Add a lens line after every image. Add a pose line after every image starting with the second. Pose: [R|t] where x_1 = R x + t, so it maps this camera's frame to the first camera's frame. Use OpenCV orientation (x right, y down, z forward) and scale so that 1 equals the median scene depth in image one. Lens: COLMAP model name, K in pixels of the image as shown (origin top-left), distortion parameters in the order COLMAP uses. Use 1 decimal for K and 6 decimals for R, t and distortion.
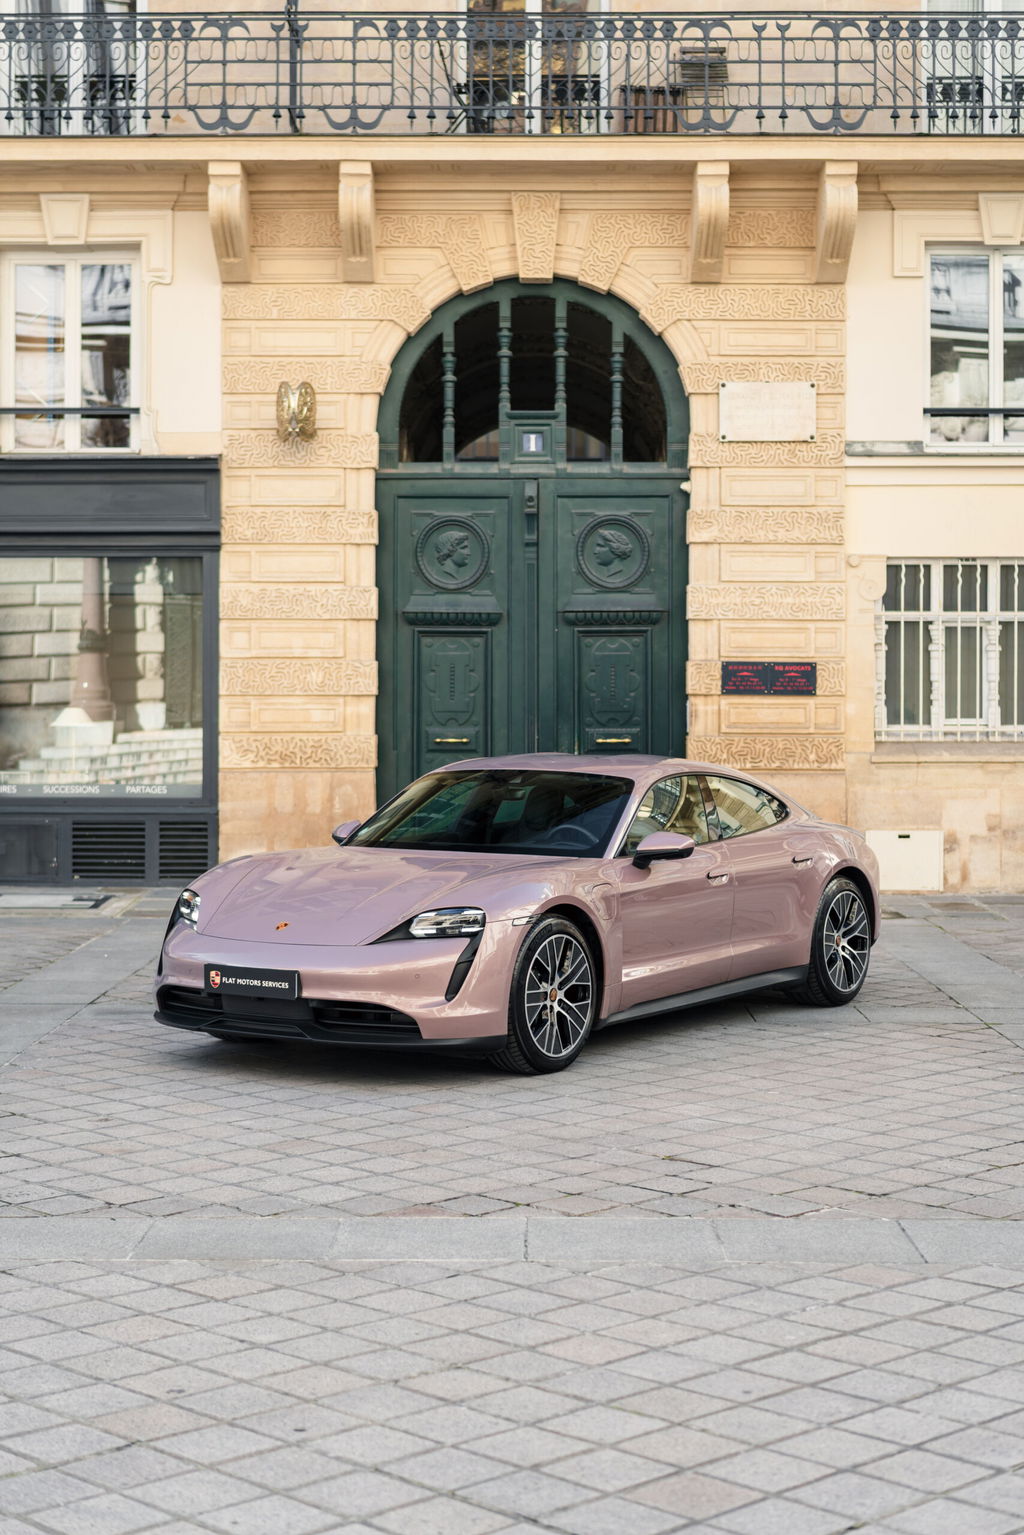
lens RADIAL K [[2427.3, 0, 490.1], [0, 2427.3, 708.4], [0, 0, 1]] dist [-0.027217, 0.068510]
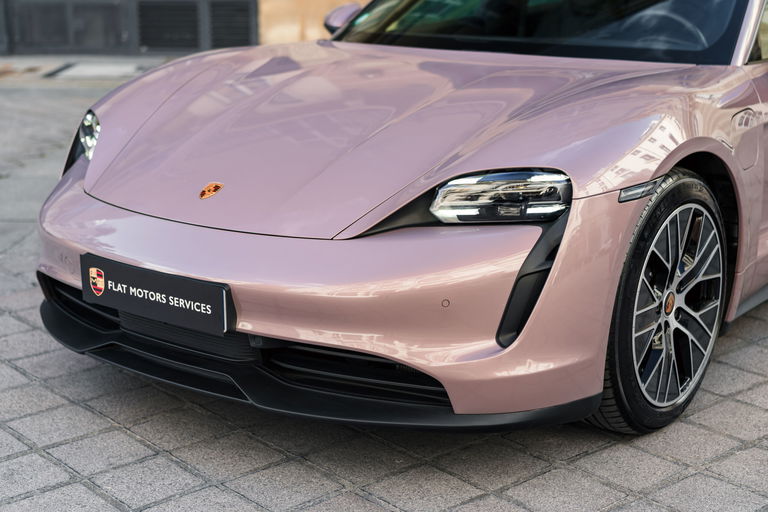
lens RADIAL K [[1260.8, 0, 384.0], [0, 1260.8, 256.0], [0, 0, 1]] dist [-0.013996, -0.042257]
pose [[0.998475, 0.012164, -0.053843, -0.014464], [0.001364, 0.969680, 0.244374, 0.016278], [0.055183, -0.244075, 0.968185, 0.367334]]
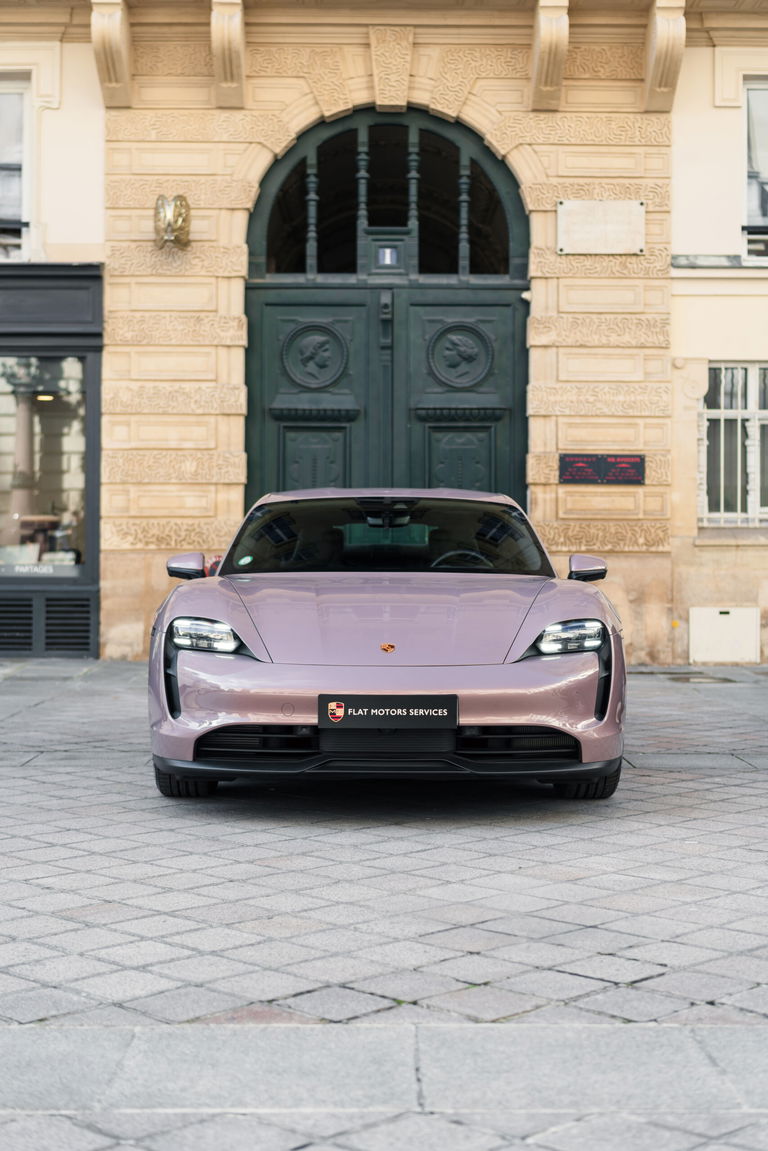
lens RADIAL K [[1942.2, 0, 388.1], [0, 1942.2, 519.7], [0, 0, 1]] dist [-0.012463, -0.061429]
pose [[0.999763, 0.002457, 0.021630, -0.001120], [-0.002232, 0.999944, -0.010388, 0.019921], [-0.021654, 0.010337, 0.999712, 0.121683]]
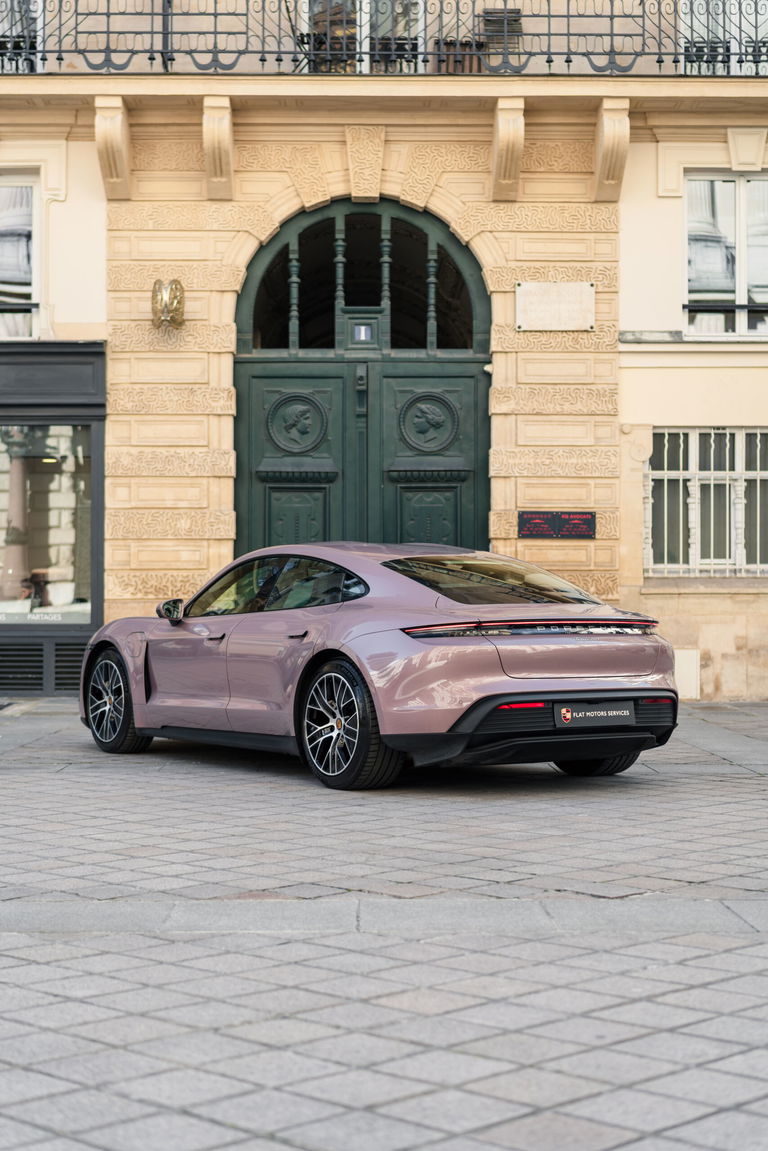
lens RADIAL K [[1889.6, 0, 366.9], [0, 1889.6, 576.2], [0, 0, 1]] dist [-0.013996, -0.042257]
pose [[0.999805, -0.000850, 0.019727, 0.000776], [0.001015, 0.999965, -0.008356, 0.021162], [-0.019719, 0.008374, 0.999770, 0.053477]]
